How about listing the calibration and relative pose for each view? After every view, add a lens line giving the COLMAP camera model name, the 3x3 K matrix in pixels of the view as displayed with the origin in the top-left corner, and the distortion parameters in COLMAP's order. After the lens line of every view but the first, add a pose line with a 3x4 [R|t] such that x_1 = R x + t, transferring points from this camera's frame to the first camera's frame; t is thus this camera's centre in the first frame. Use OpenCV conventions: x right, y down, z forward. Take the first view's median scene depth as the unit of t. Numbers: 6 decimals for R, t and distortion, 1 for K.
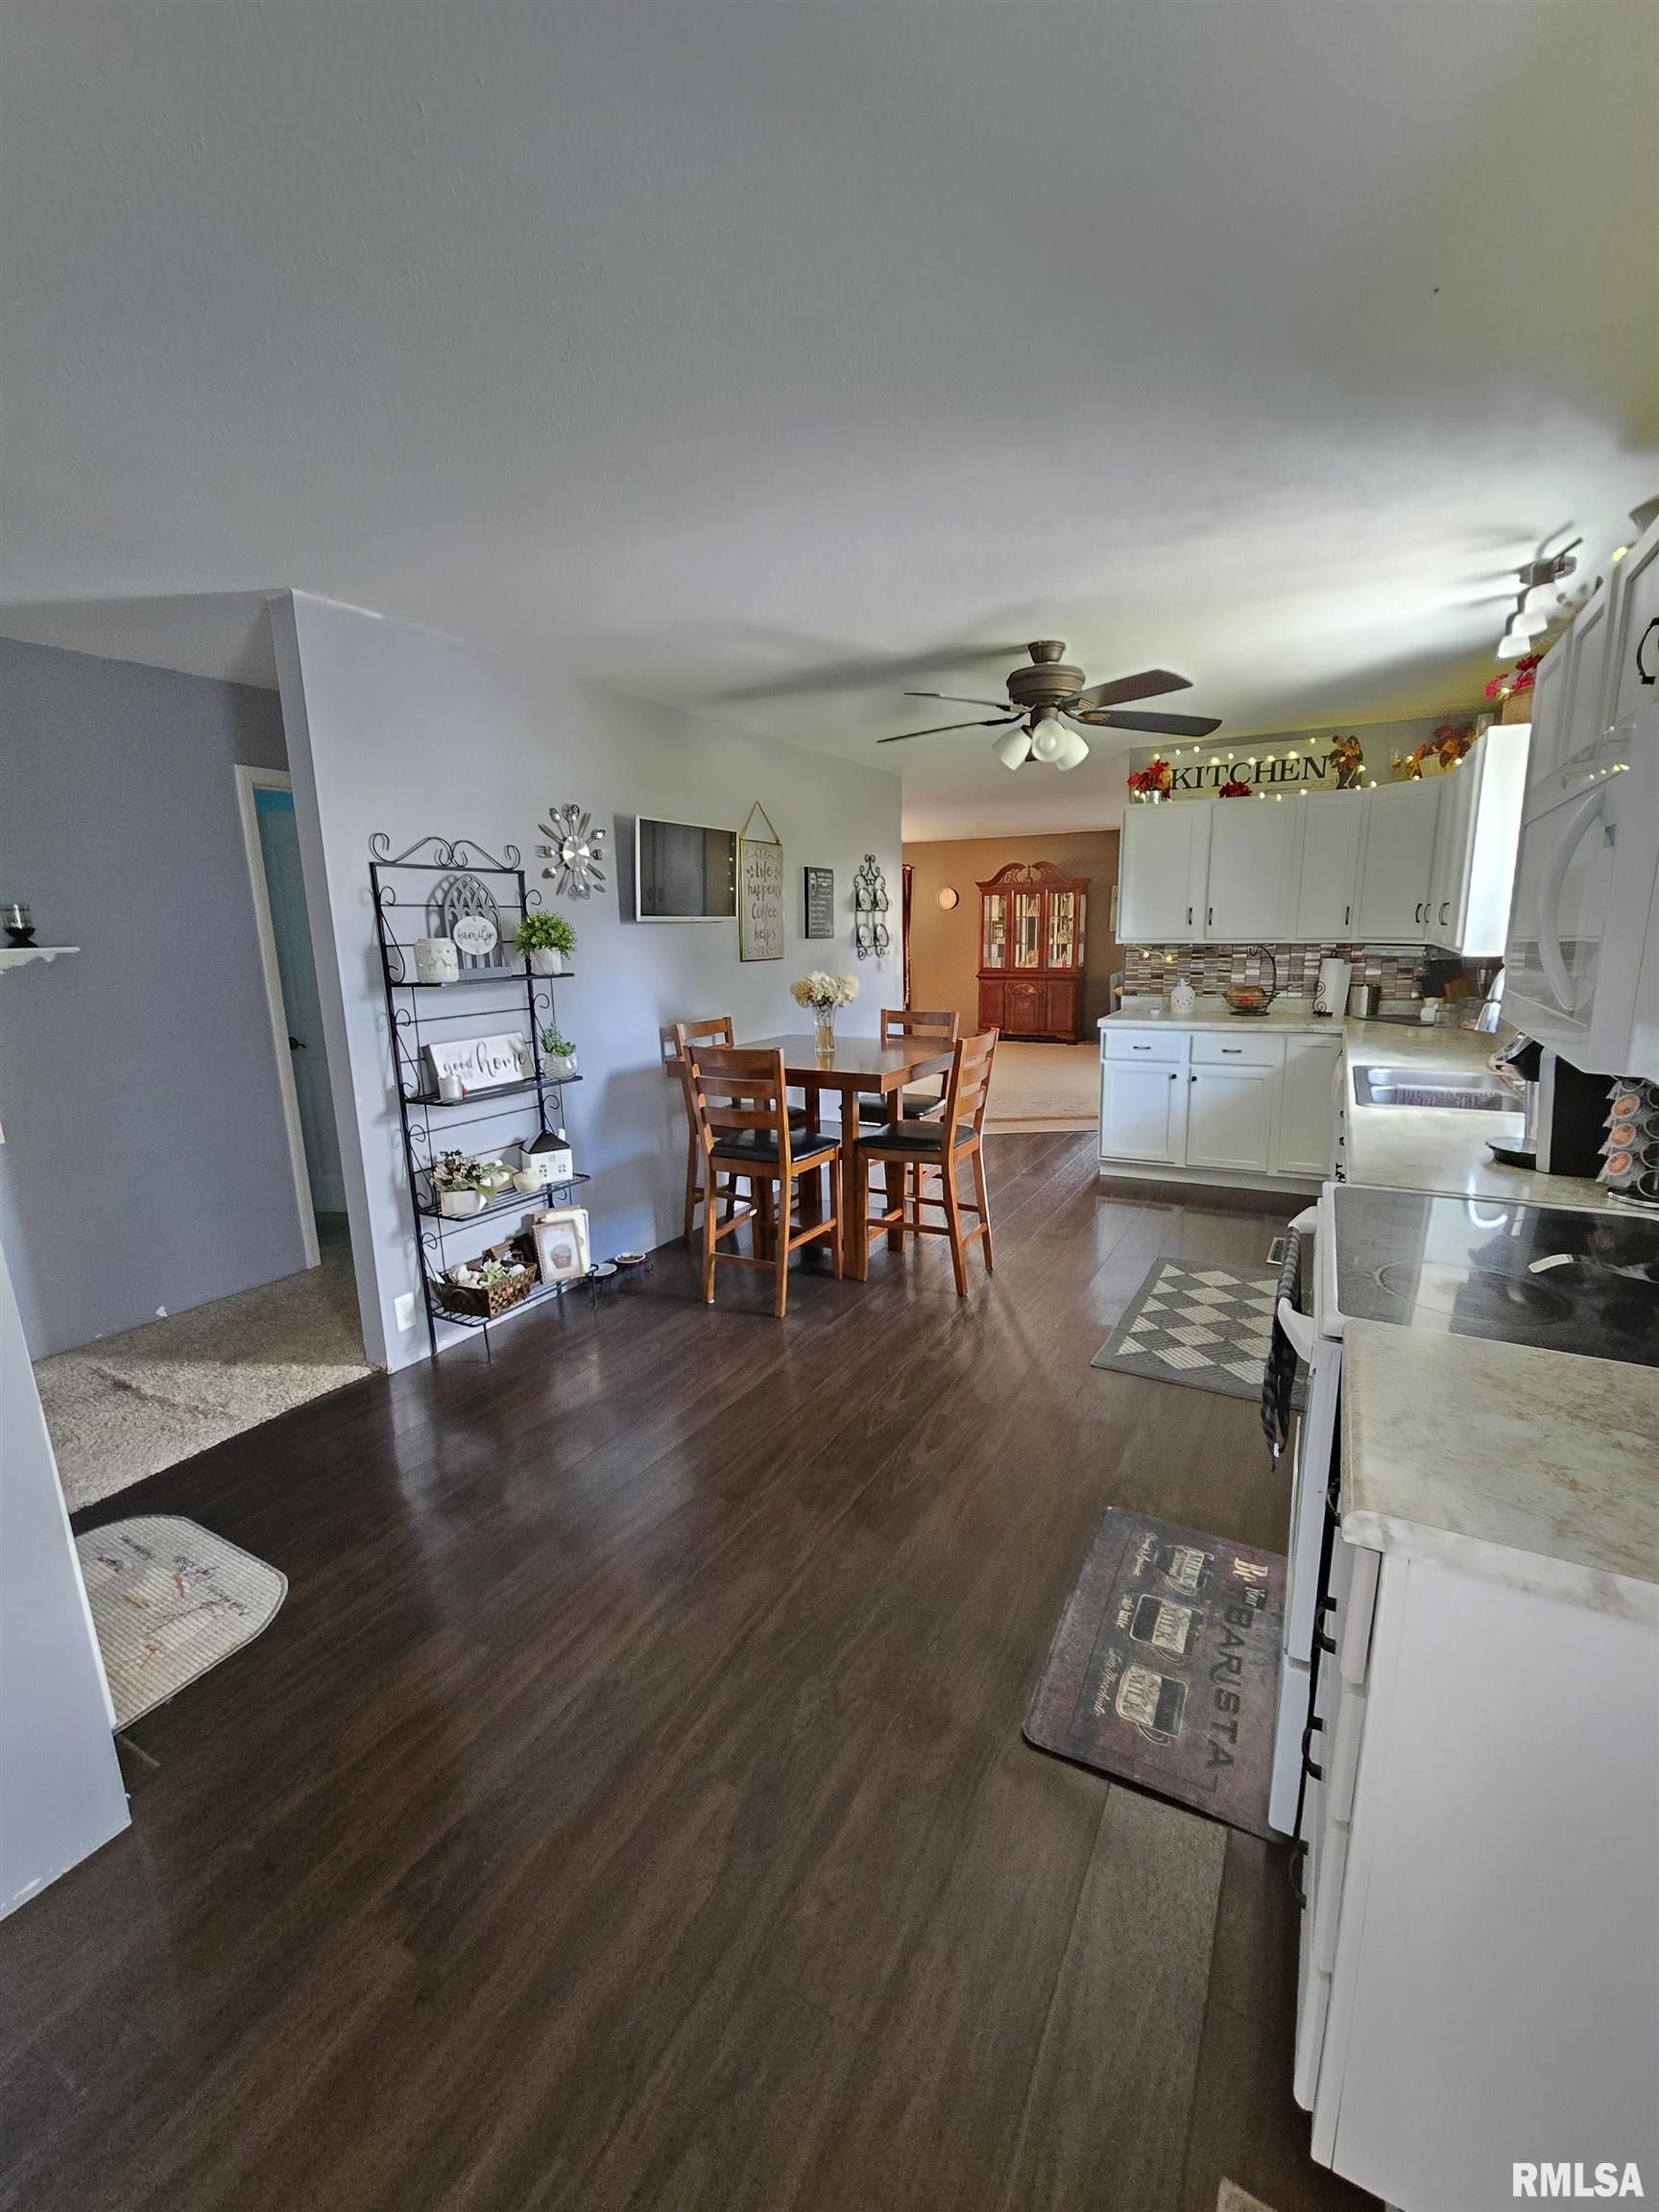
lens RADIAL K [[900.1, 0, 834.2], [0, 900.1, 1109.3], [0, 0, 1]] dist [0.000827, -0.000010]
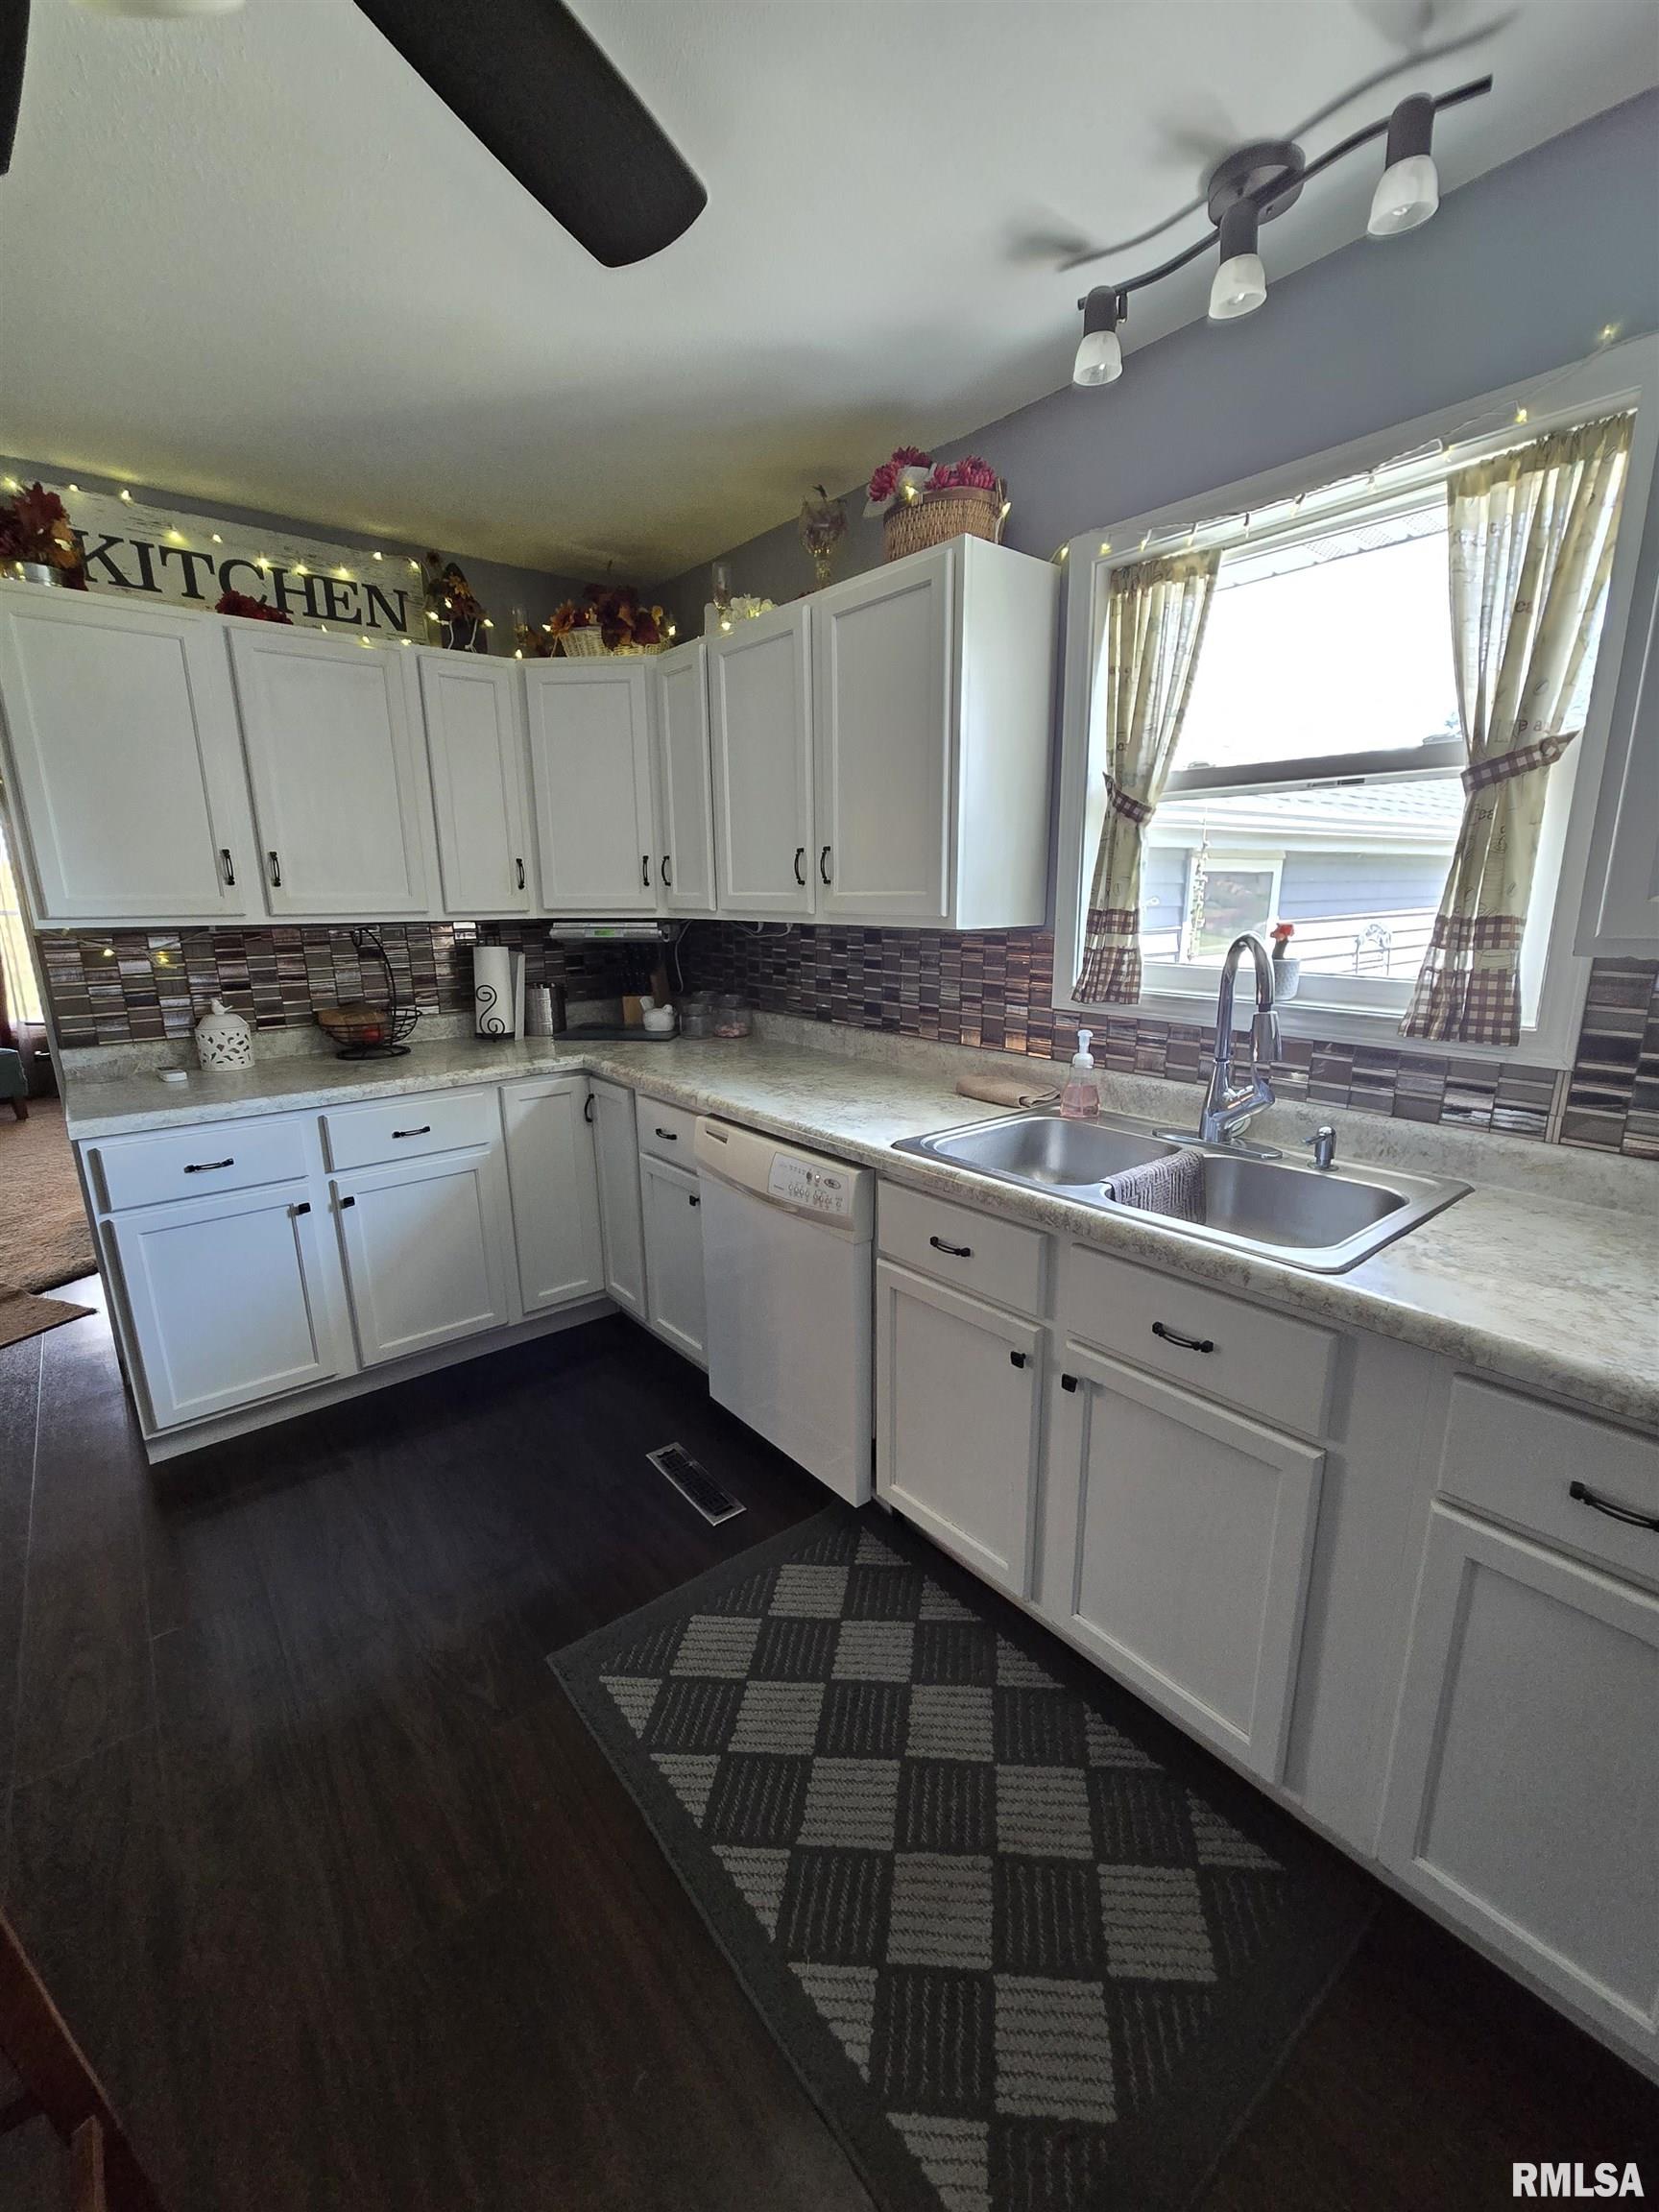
lens RADIAL K [[900.1, 0, 834.6], [0, 900.1, 1099.8], [0, 0, 1]] dist [0.000827, -0.000010]
pose [[0.359119, -0.193528, 0.913006, 0.059644], [0.191071, 0.972789, 0.131044, -0.098905], [-0.913523, 0.127389, 0.386325, 0.551498]]
